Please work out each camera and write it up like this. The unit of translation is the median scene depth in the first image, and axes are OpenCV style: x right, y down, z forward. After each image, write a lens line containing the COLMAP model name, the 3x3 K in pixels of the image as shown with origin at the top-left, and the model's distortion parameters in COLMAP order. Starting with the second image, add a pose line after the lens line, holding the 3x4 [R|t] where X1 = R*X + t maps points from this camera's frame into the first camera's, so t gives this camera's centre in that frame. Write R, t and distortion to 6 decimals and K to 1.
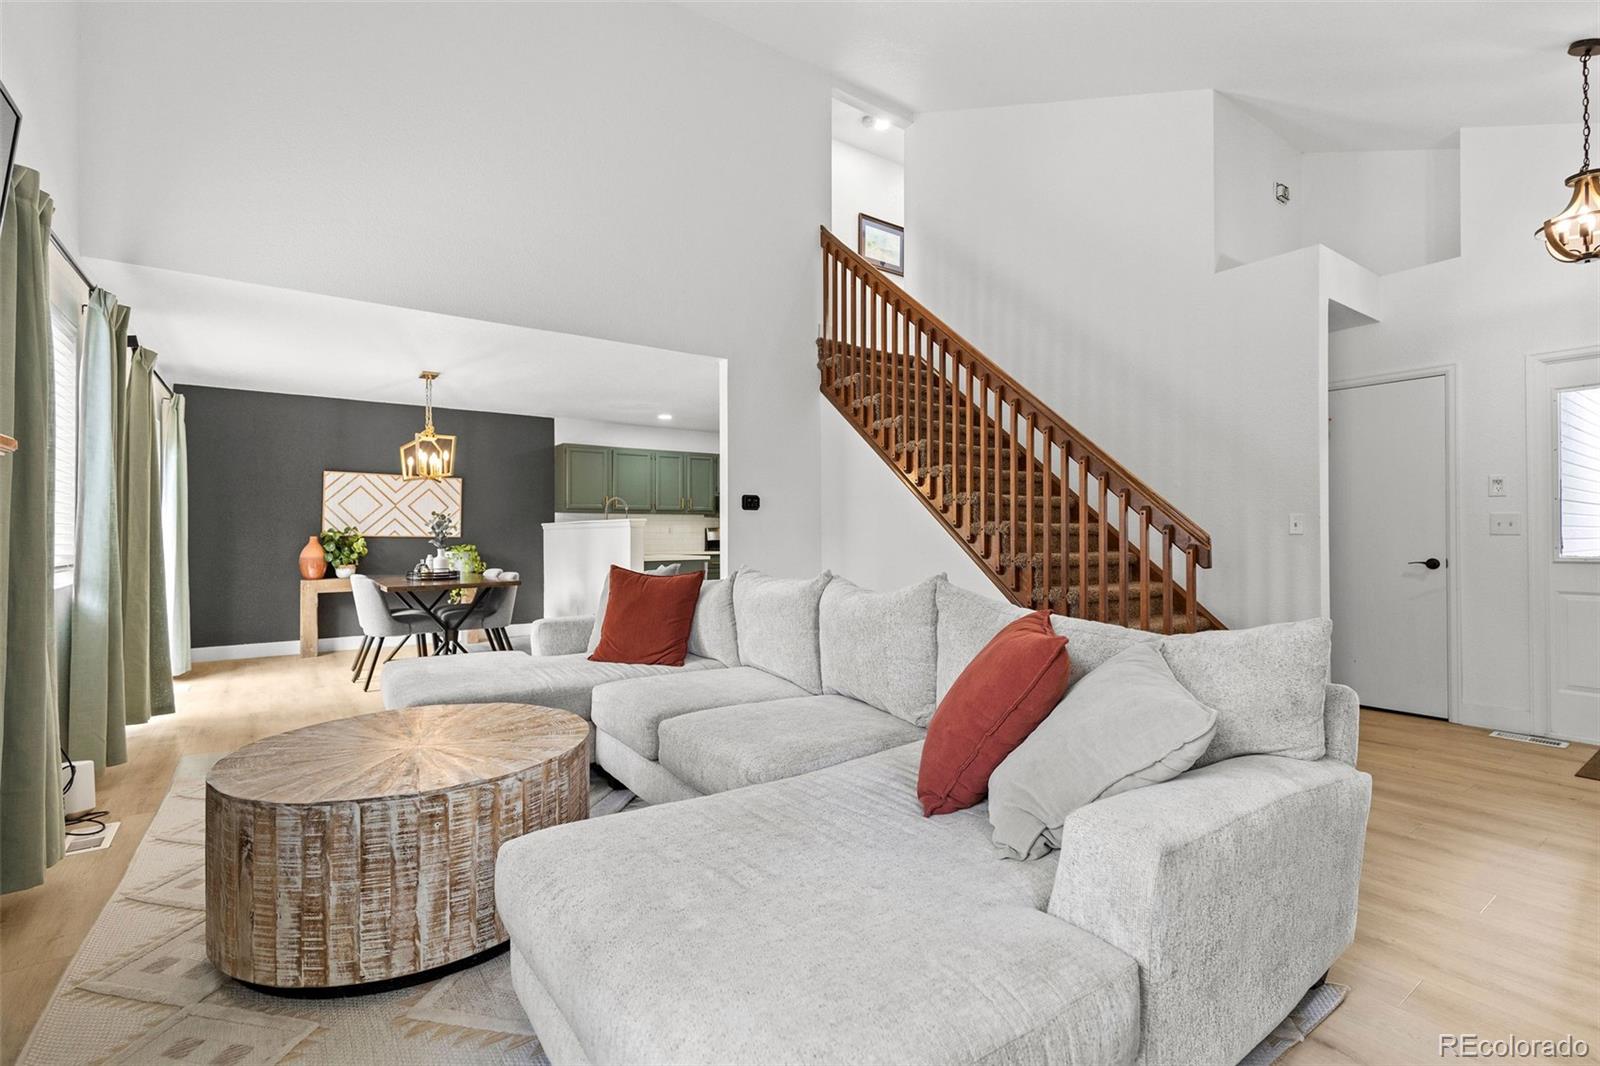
lens RADIAL K [[719.0, 0, 813.3], [0, 719.0, 525.7], [0, 0, 1]] dist [0.011057, -0.002422]
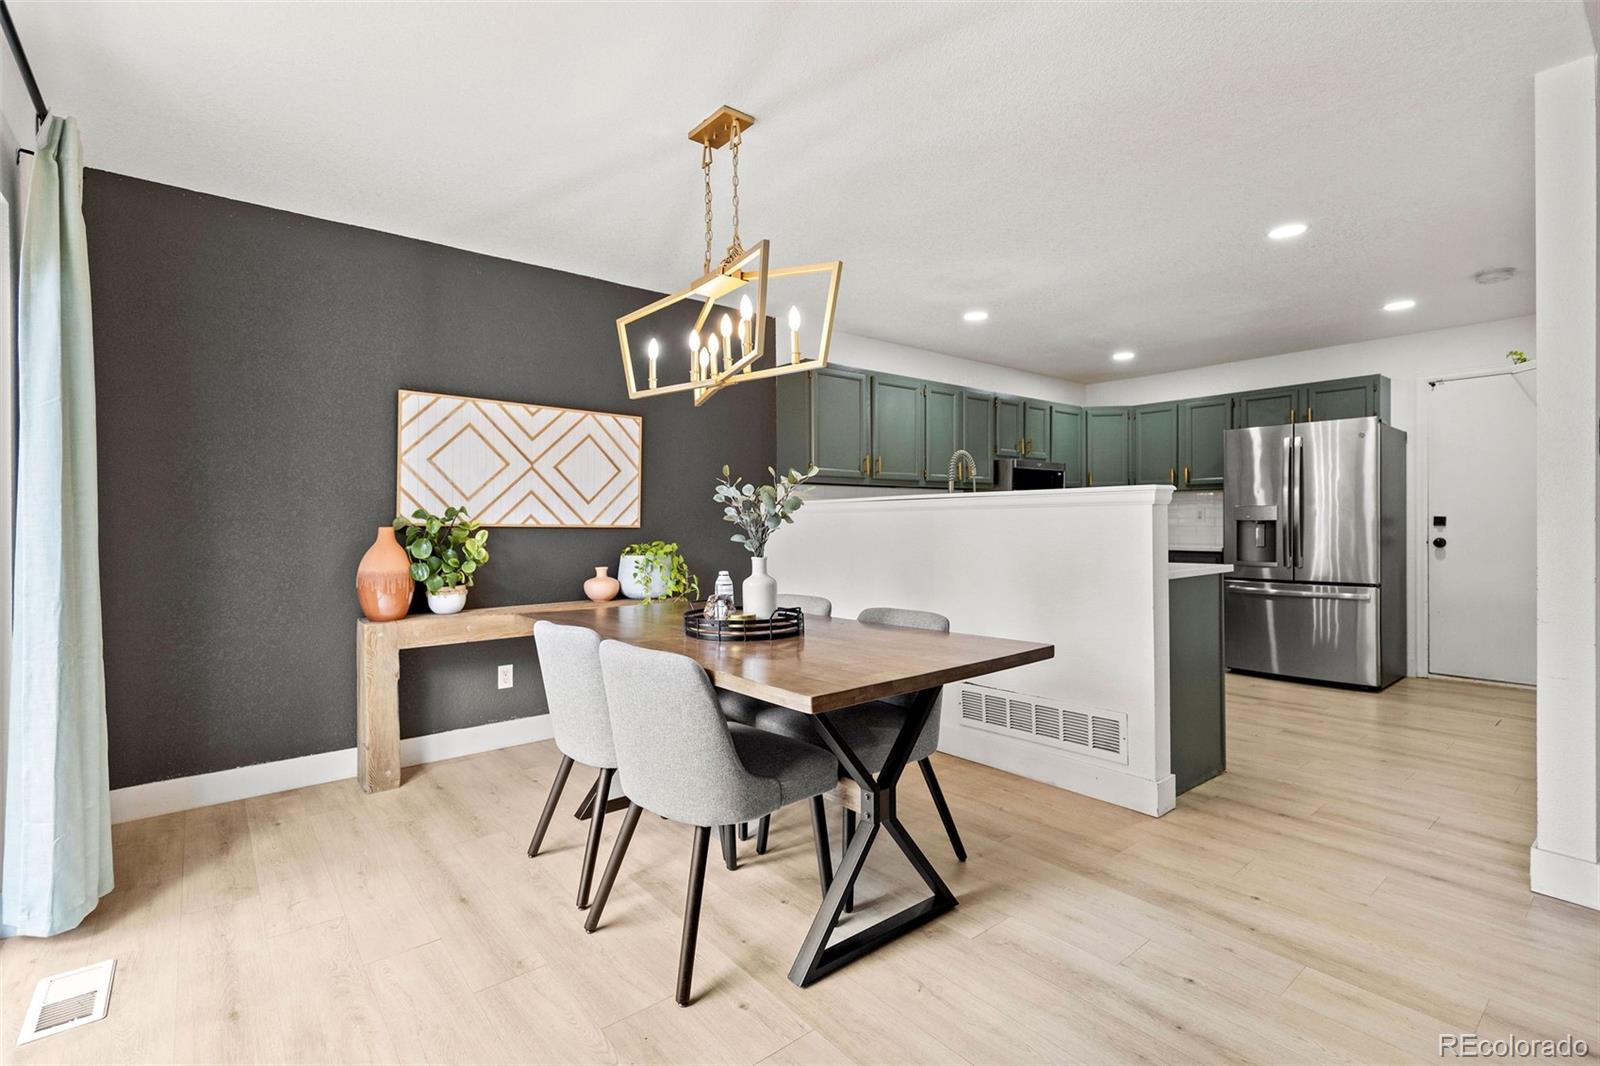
lens RADIAL K [[719.0, 0, 809.9], [0, 719.0, 523.5], [0, 0, 1]] dist [0.011057, -0.002422]
pose [[0.998401, -0.003362, 0.056434, -0.436451], [0.002497, 0.999878, 0.015399, 0.005954], [-0.056479, -0.015233, 0.998288, 0.510653]]
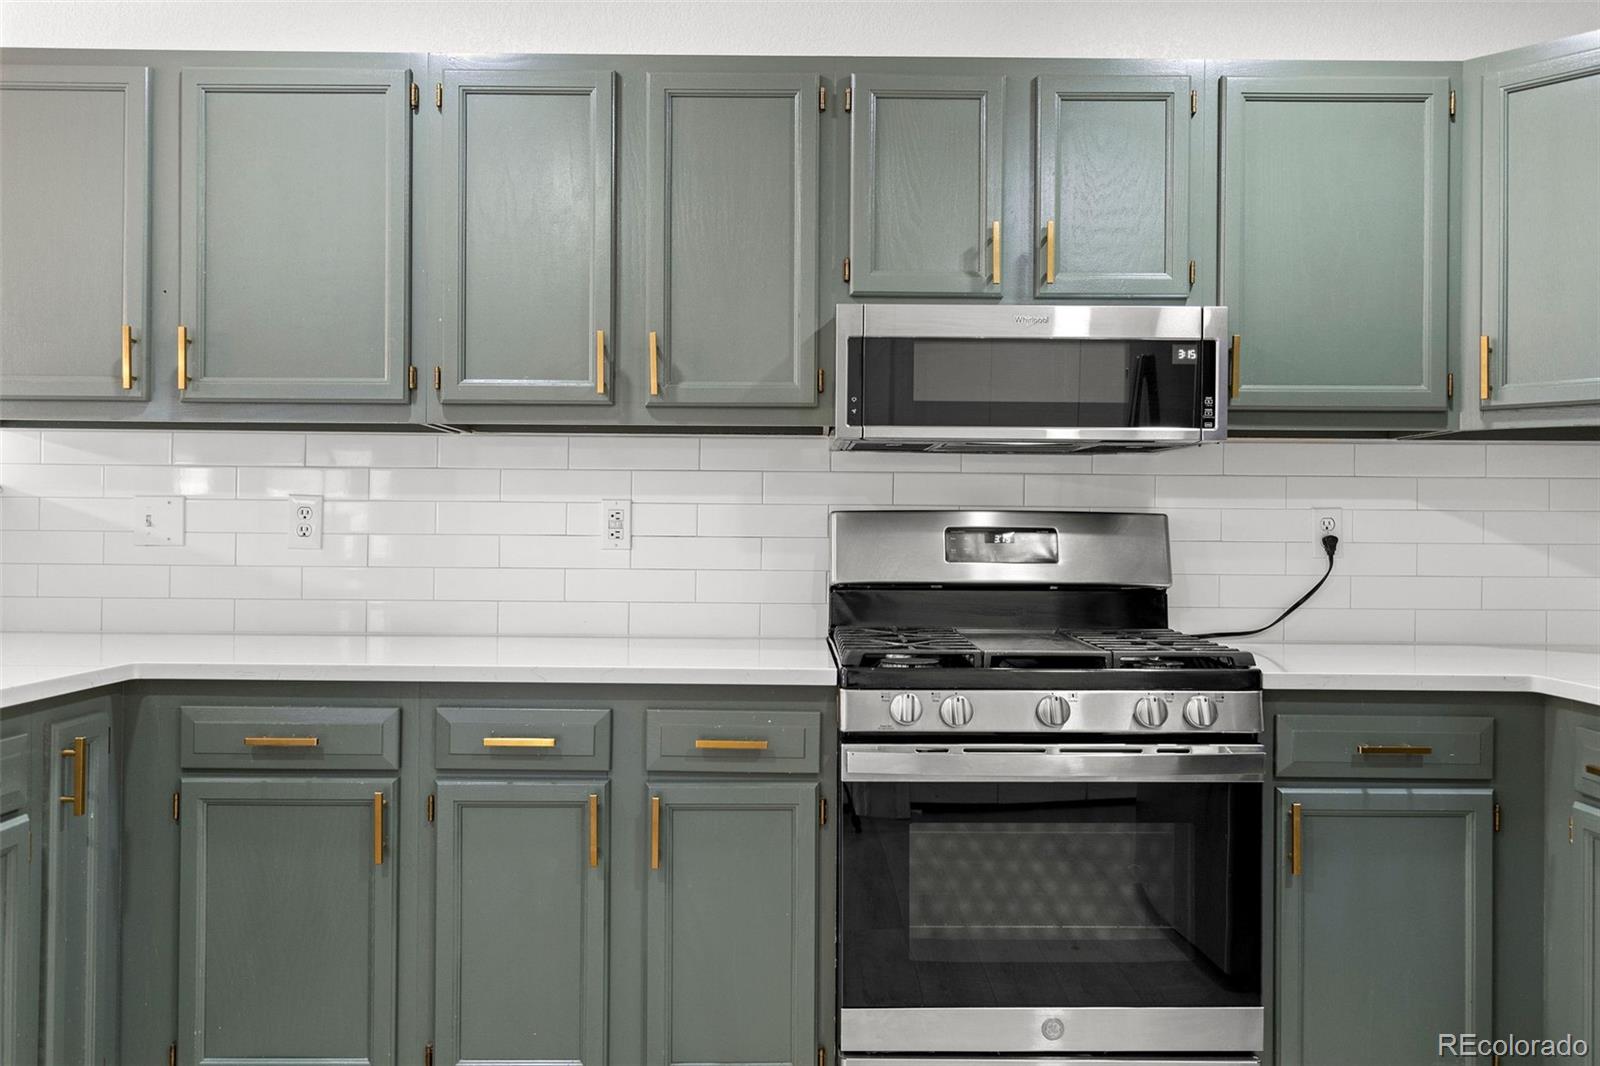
lens RADIAL K [[1280.7, 0, 797.0], [0, 1280.7, 525.7], [0, 0, 1]] dist [0.003424, 0.008137]
pose [[0.810618, 0.008431, -0.585514, 0.041011], [-0.002896, 0.999942, 0.010390, 0.005937], [0.585568, -0.006727, 0.810596, 1.005894]]
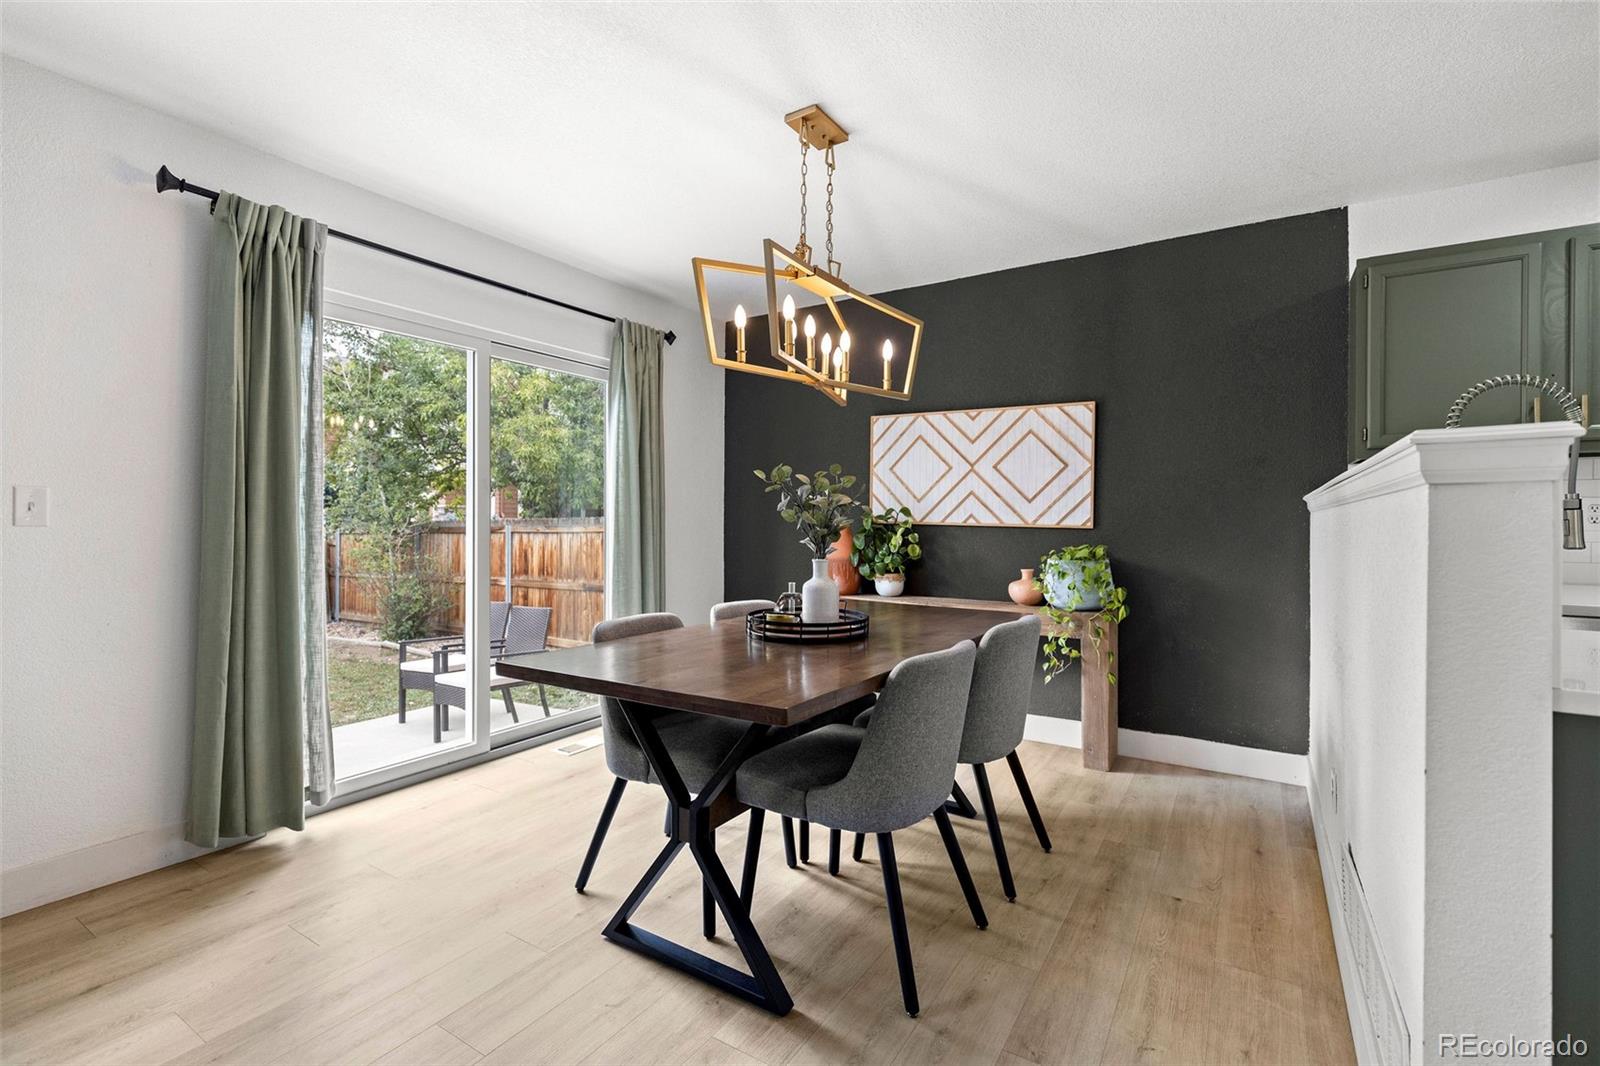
lens RADIAL K [[719.0, 0, 797.5], [0, 719.0, 518.6], [0, 0, 1]] dist [0.011057, -0.002422]
pose [[0.363413, 0.001836, -0.931626, -0.139401], [0.007077, 0.999964, 0.004731, 0.007062], [0.931601, -0.008312, 0.363387, 0.725386]]
